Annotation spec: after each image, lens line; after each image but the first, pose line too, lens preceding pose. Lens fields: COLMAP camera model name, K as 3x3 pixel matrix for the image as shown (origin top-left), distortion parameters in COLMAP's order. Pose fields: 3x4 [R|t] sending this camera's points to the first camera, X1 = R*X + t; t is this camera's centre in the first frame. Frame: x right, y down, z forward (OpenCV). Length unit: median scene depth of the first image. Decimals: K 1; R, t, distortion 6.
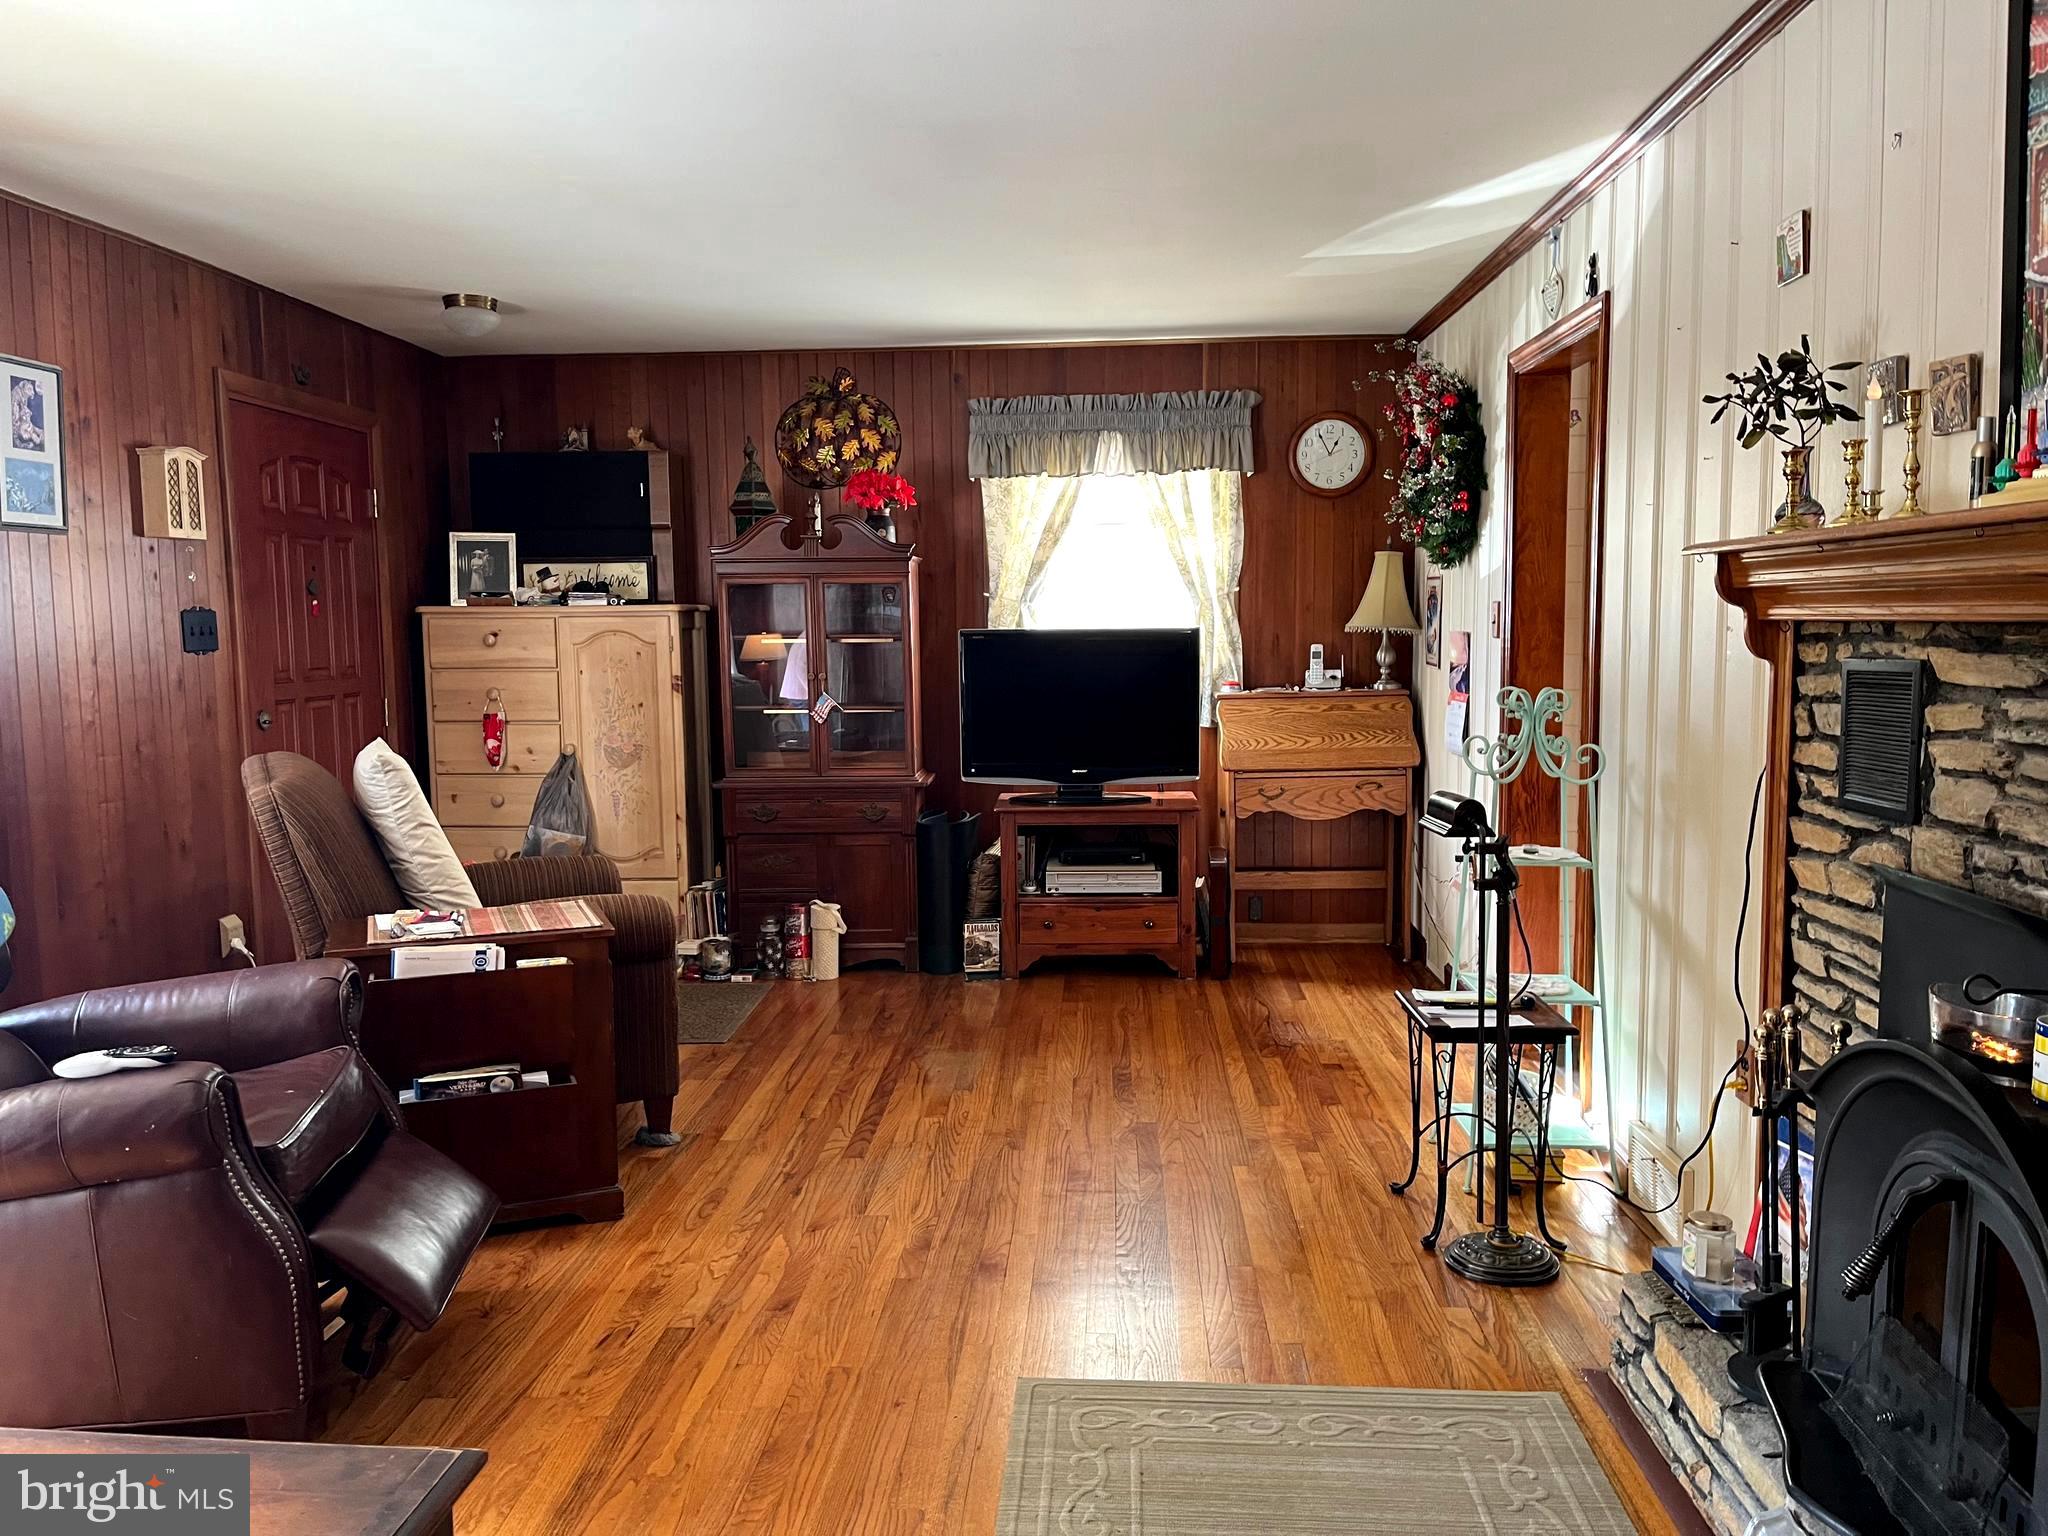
lens RADIAL K [[1552.4, 0, 1020.4], [0, 1552.4, 778.8], [0, 0, 1]] dist [0.074172, -0.107004]
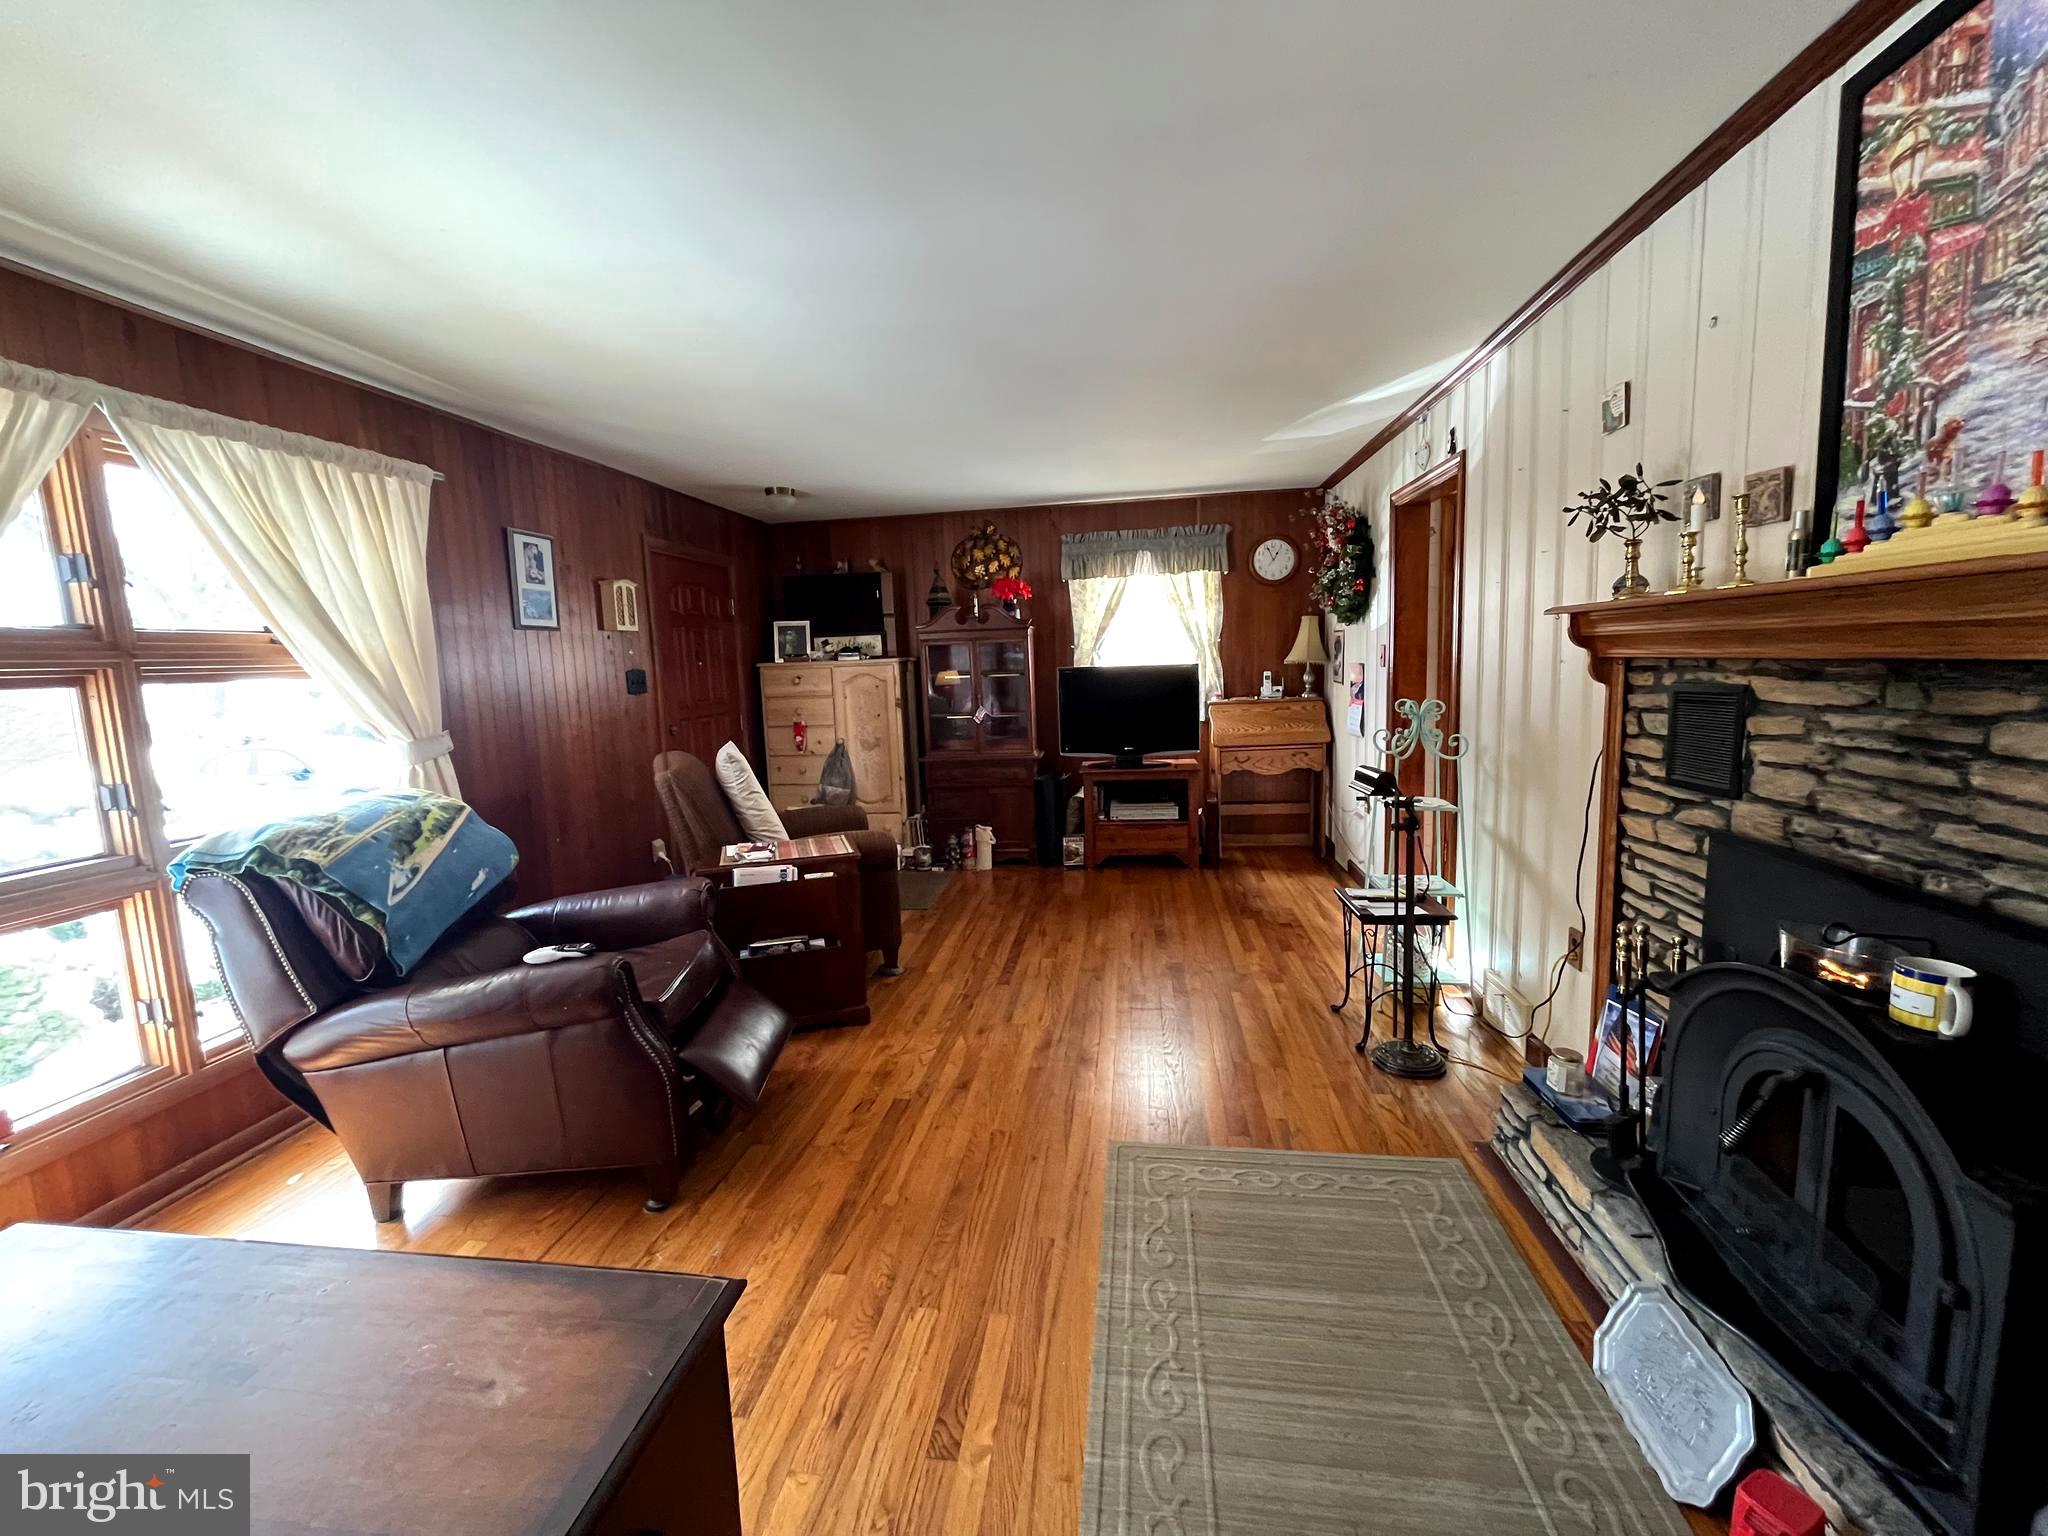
lens RADIAL K [[833.3, 0, 1014.5], [0, 833.3, 764.2], [0, 0, 1]] dist [-0.005880, -0.000442]
pose [[0.996051, -0.015364, -0.087447, -0.012383], [0.017497, 0.999566, 0.023680, -0.018735], [0.087045, -0.025116, 0.995888, 0.108544]]
